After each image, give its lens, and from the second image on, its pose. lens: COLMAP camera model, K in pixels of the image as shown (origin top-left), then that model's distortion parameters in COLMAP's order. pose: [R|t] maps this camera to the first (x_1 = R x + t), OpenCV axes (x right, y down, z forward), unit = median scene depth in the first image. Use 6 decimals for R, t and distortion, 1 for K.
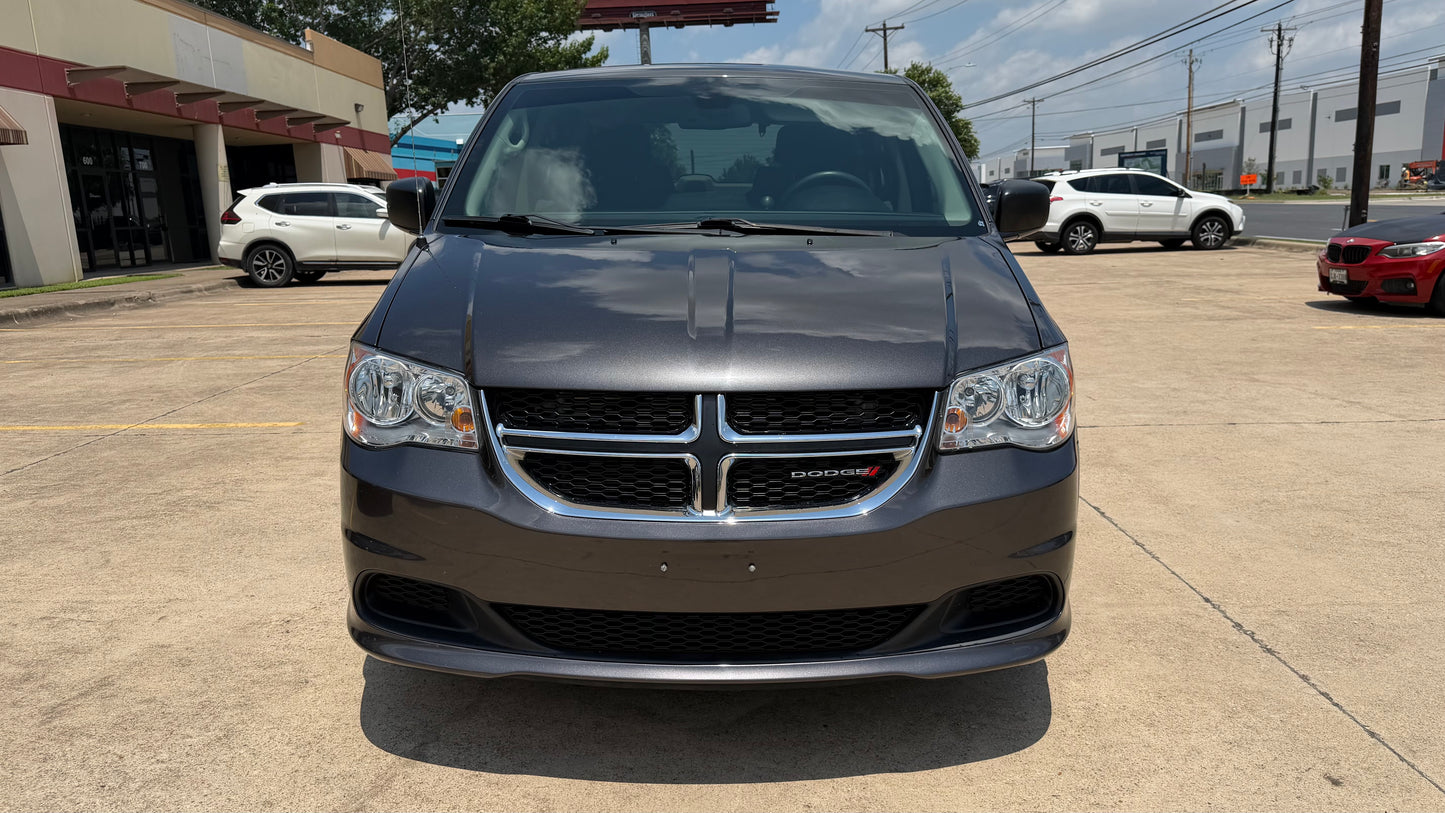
lens RADIAL K [[982.5, 0, 678.5], [0, 982.5, 405.4], [0, 0, 1]] dist [-0.002307, -0.001849]
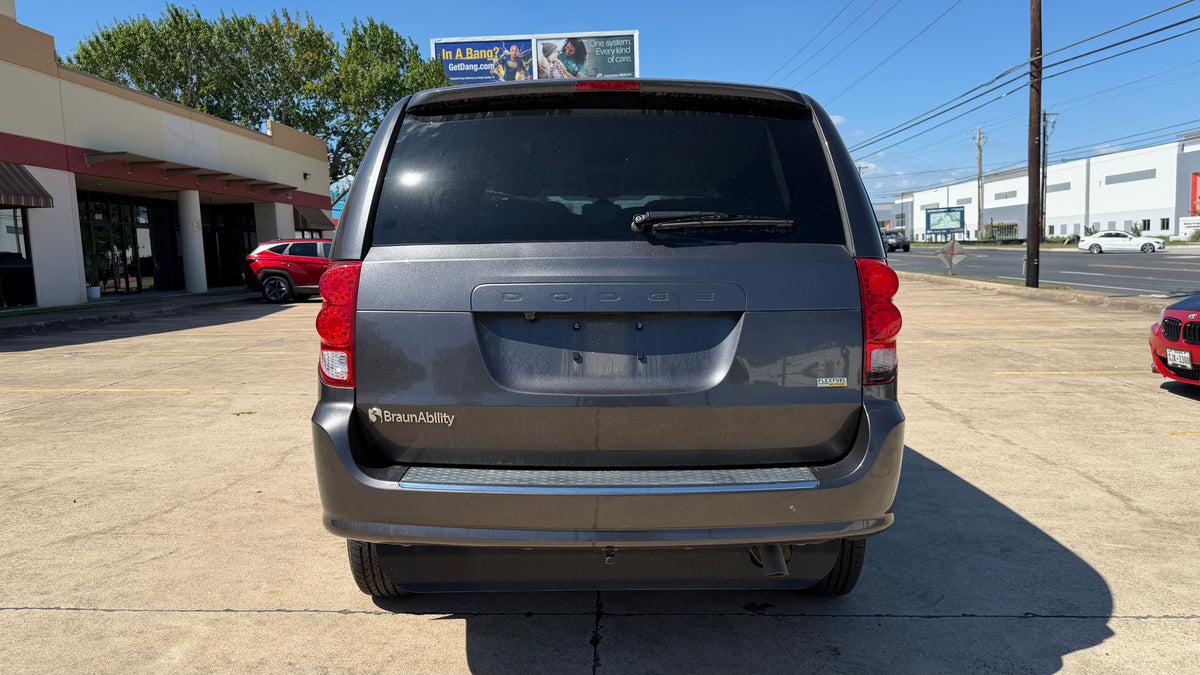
lens RADIAL K [[815.9, 0, 563.5], [0, 815.9, 336.5], [0, 0, 1]] dist [-0.002307, -0.001849]
pose [[0.999614, 0.009438, -0.026125, 0.094791], [-0.011789, 0.995748, -0.091357, 0.016416], [0.025151, 0.091630, 0.995475, -0.121888]]
